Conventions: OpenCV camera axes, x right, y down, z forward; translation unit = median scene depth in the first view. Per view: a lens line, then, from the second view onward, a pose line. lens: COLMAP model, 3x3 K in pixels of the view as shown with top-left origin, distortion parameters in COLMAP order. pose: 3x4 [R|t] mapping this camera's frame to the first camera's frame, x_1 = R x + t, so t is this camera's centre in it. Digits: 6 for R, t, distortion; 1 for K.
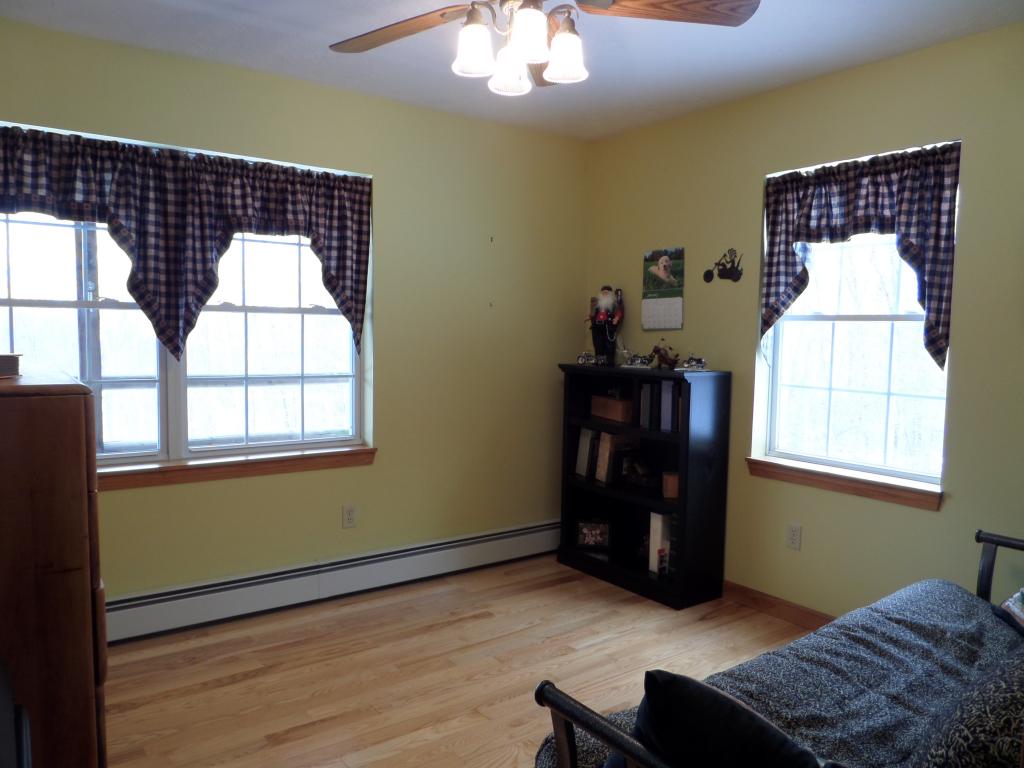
lens RADIAL K [[750.6, 0, 512.0], [0, 750.6, 384.0], [0, 0, 1]] dist [-0.011680, -0.003008]
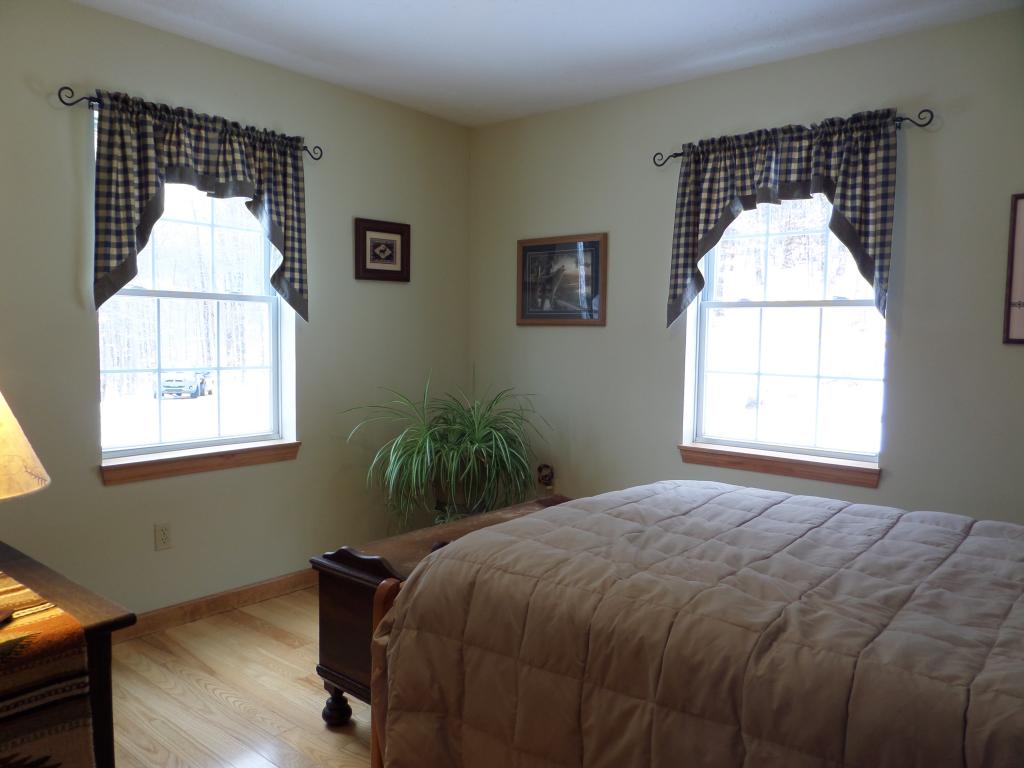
lens RADIAL K [[750.6, 0, 512.0], [0, 750.6, 384.0], [0, 0, 1]] dist [-0.011680, -0.003008]
pose [[0.957479, -0.034757, 0.286402, -0.206031], [0.031533, 0.999377, 0.015862, -0.007108], [-0.286775, -0.006157, 0.957978, 0.128401]]
